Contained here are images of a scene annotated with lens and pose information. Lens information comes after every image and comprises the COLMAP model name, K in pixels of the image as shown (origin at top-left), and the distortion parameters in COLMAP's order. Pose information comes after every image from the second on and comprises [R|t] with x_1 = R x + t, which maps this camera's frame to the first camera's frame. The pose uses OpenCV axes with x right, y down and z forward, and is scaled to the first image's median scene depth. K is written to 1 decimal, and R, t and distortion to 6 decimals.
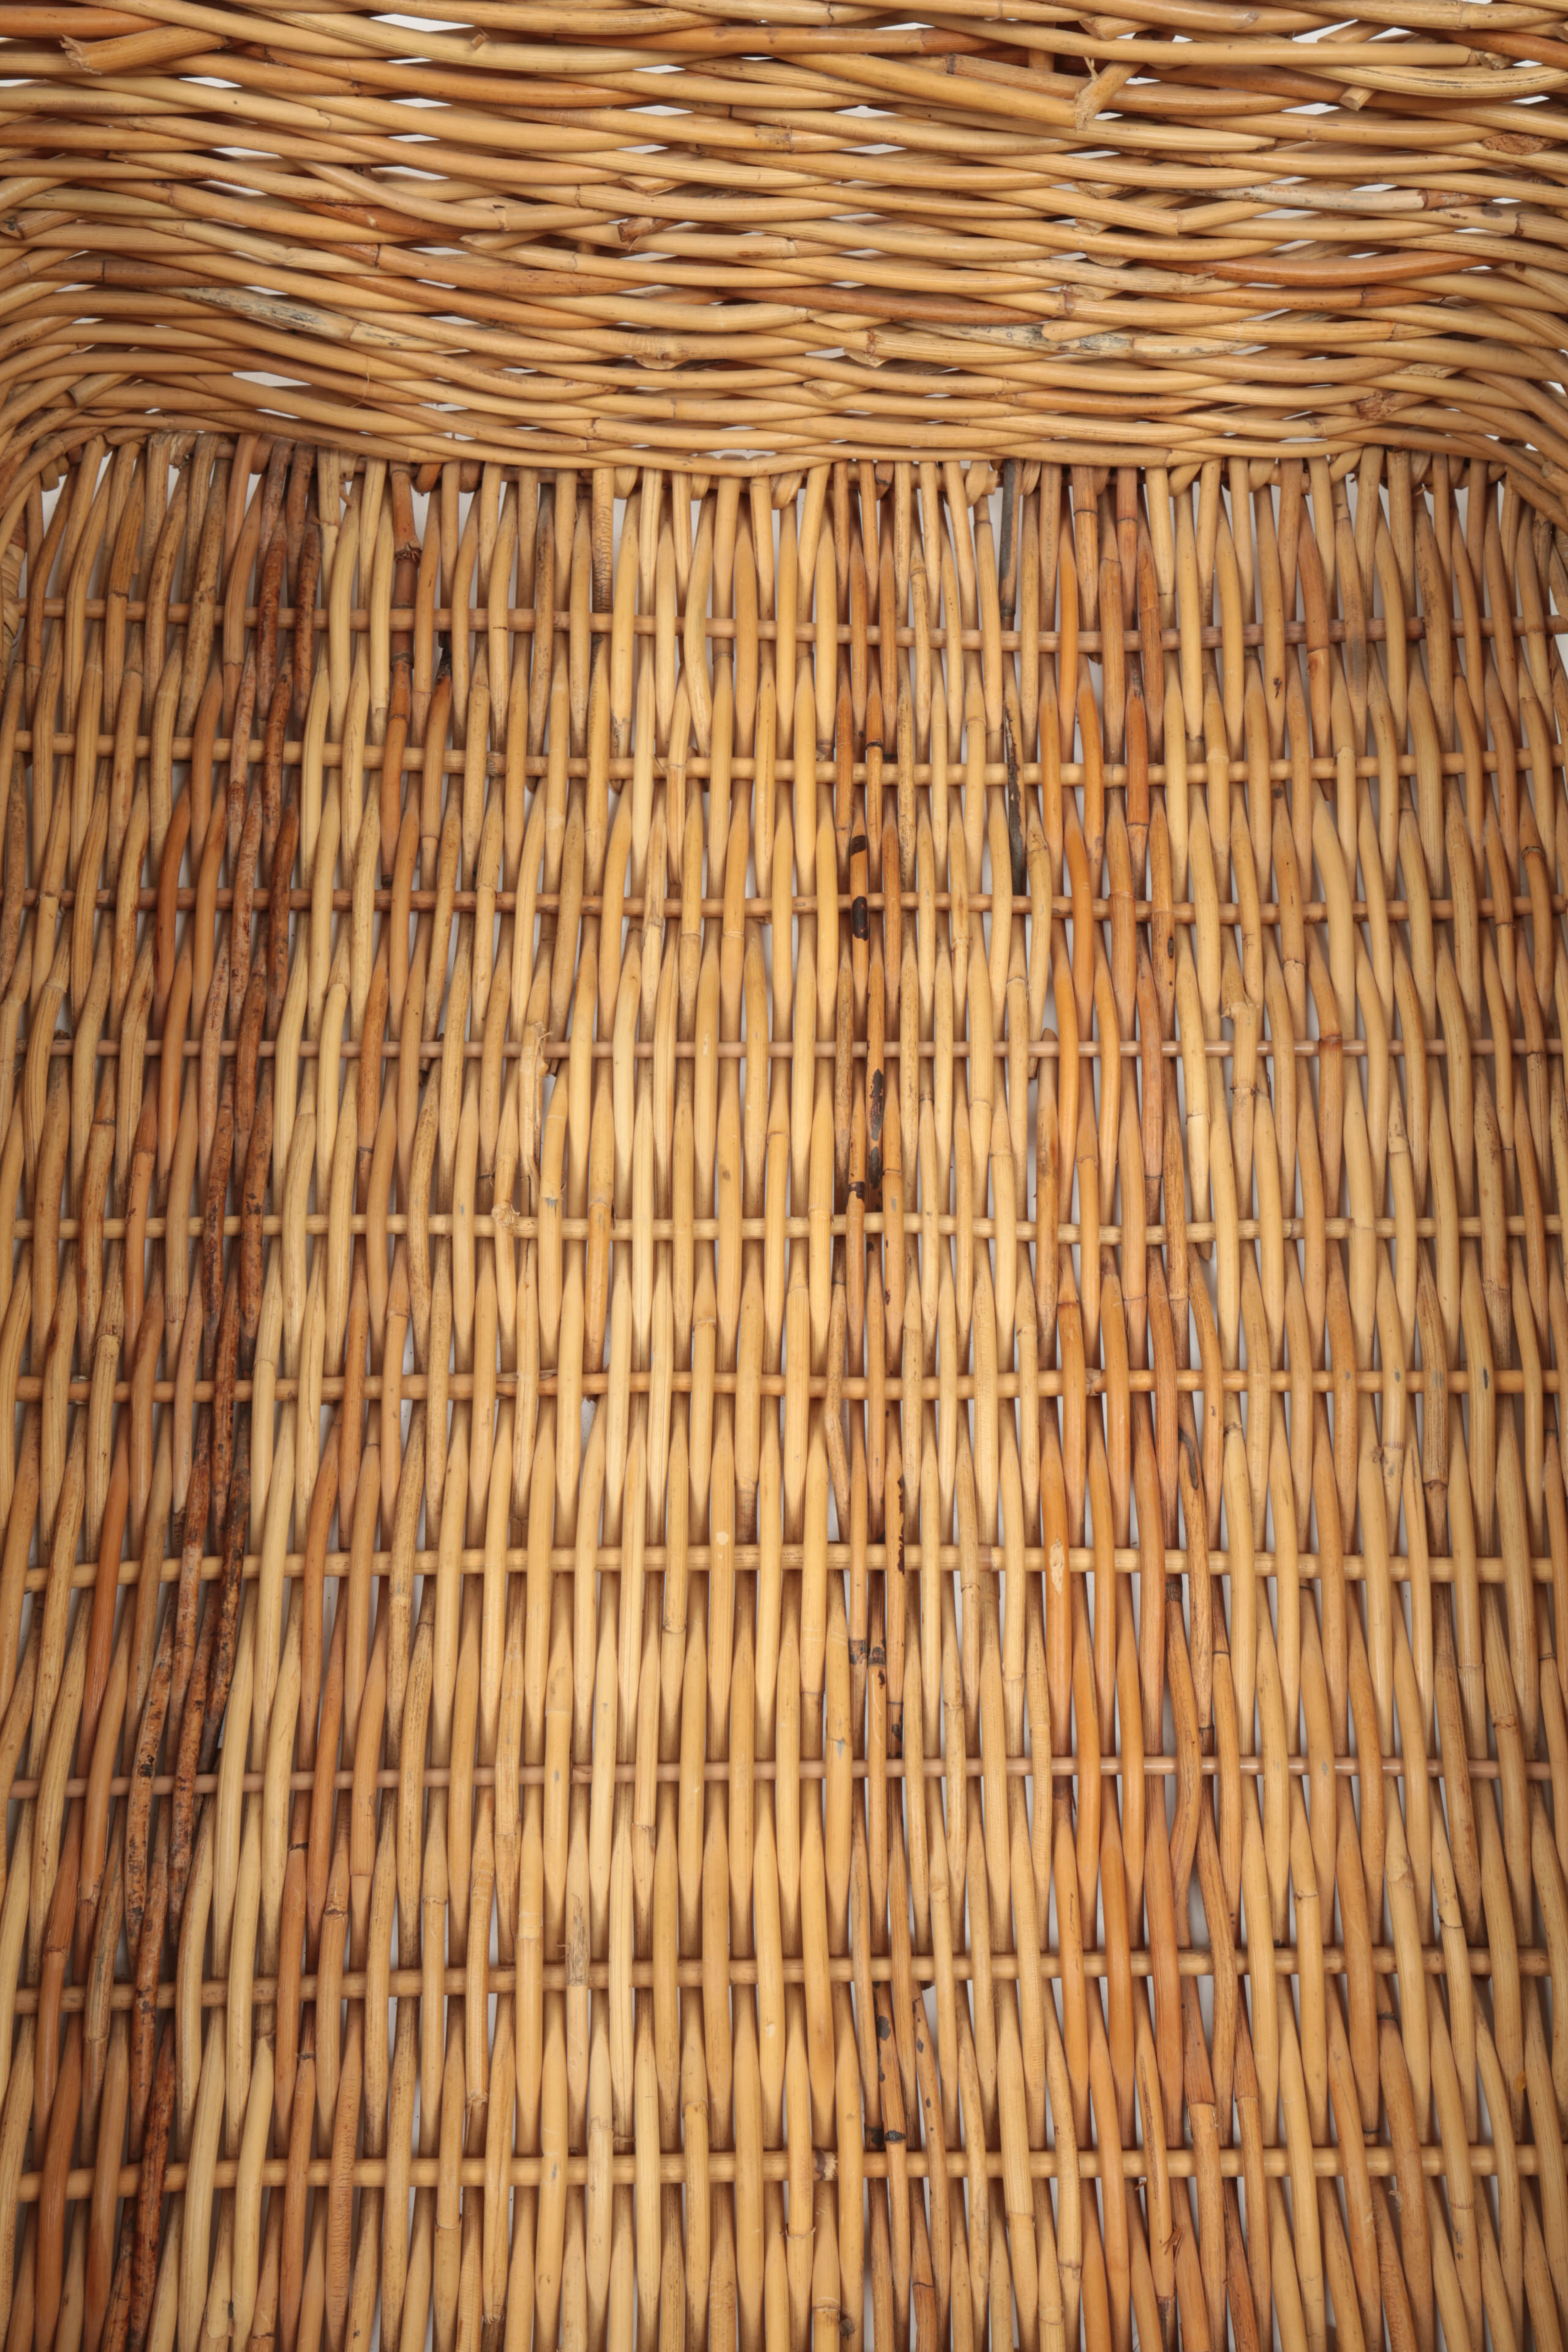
lens RADIAL K [[2132.8, 0, 783.4], [0, 2132.8, 1182.1], [0, 0, 1]] dist [-0.014539, 0.023899]
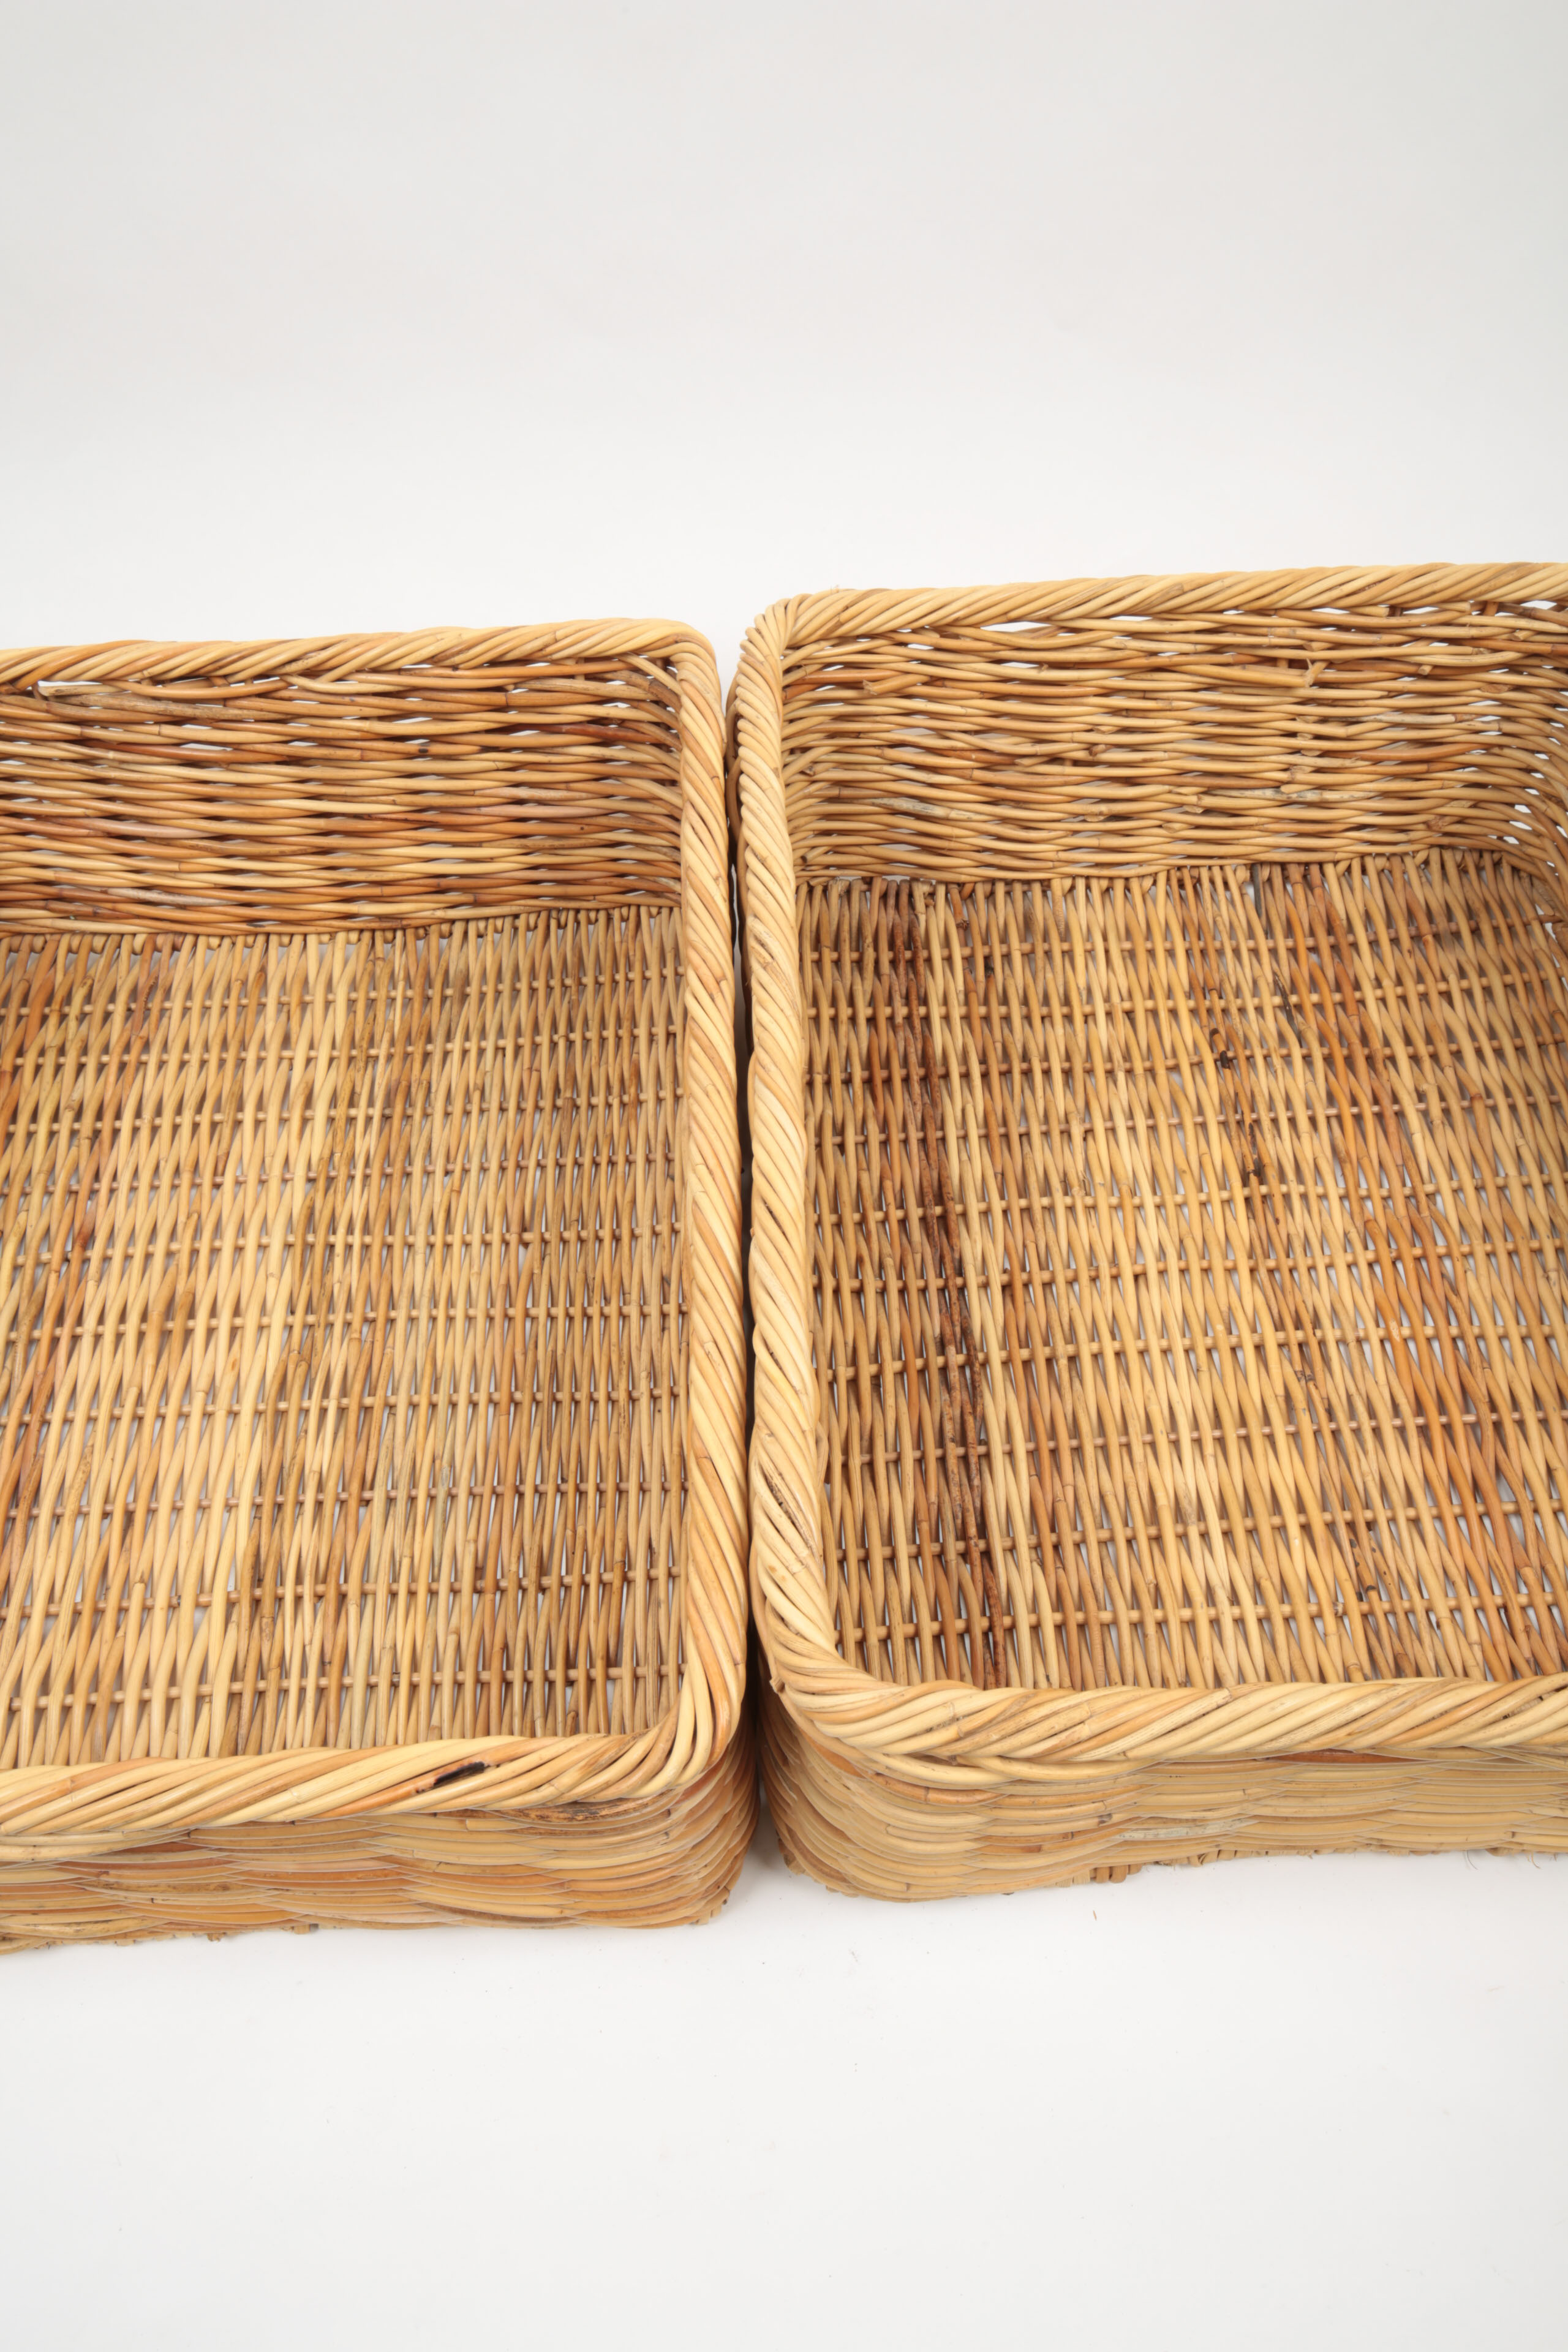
lens RADIAL K [[1736.7, 0, 786.5], [0, 1736.7, 1170.2], [0, 0, 1]] dist [0.000270, -0.011190]
pose [[0.997693, -0.065785, -0.016740, -0.361215], [0.056959, 0.945461, -0.320718, 0.479682], [0.036926, 0.319025, 0.947027, -0.525444]]
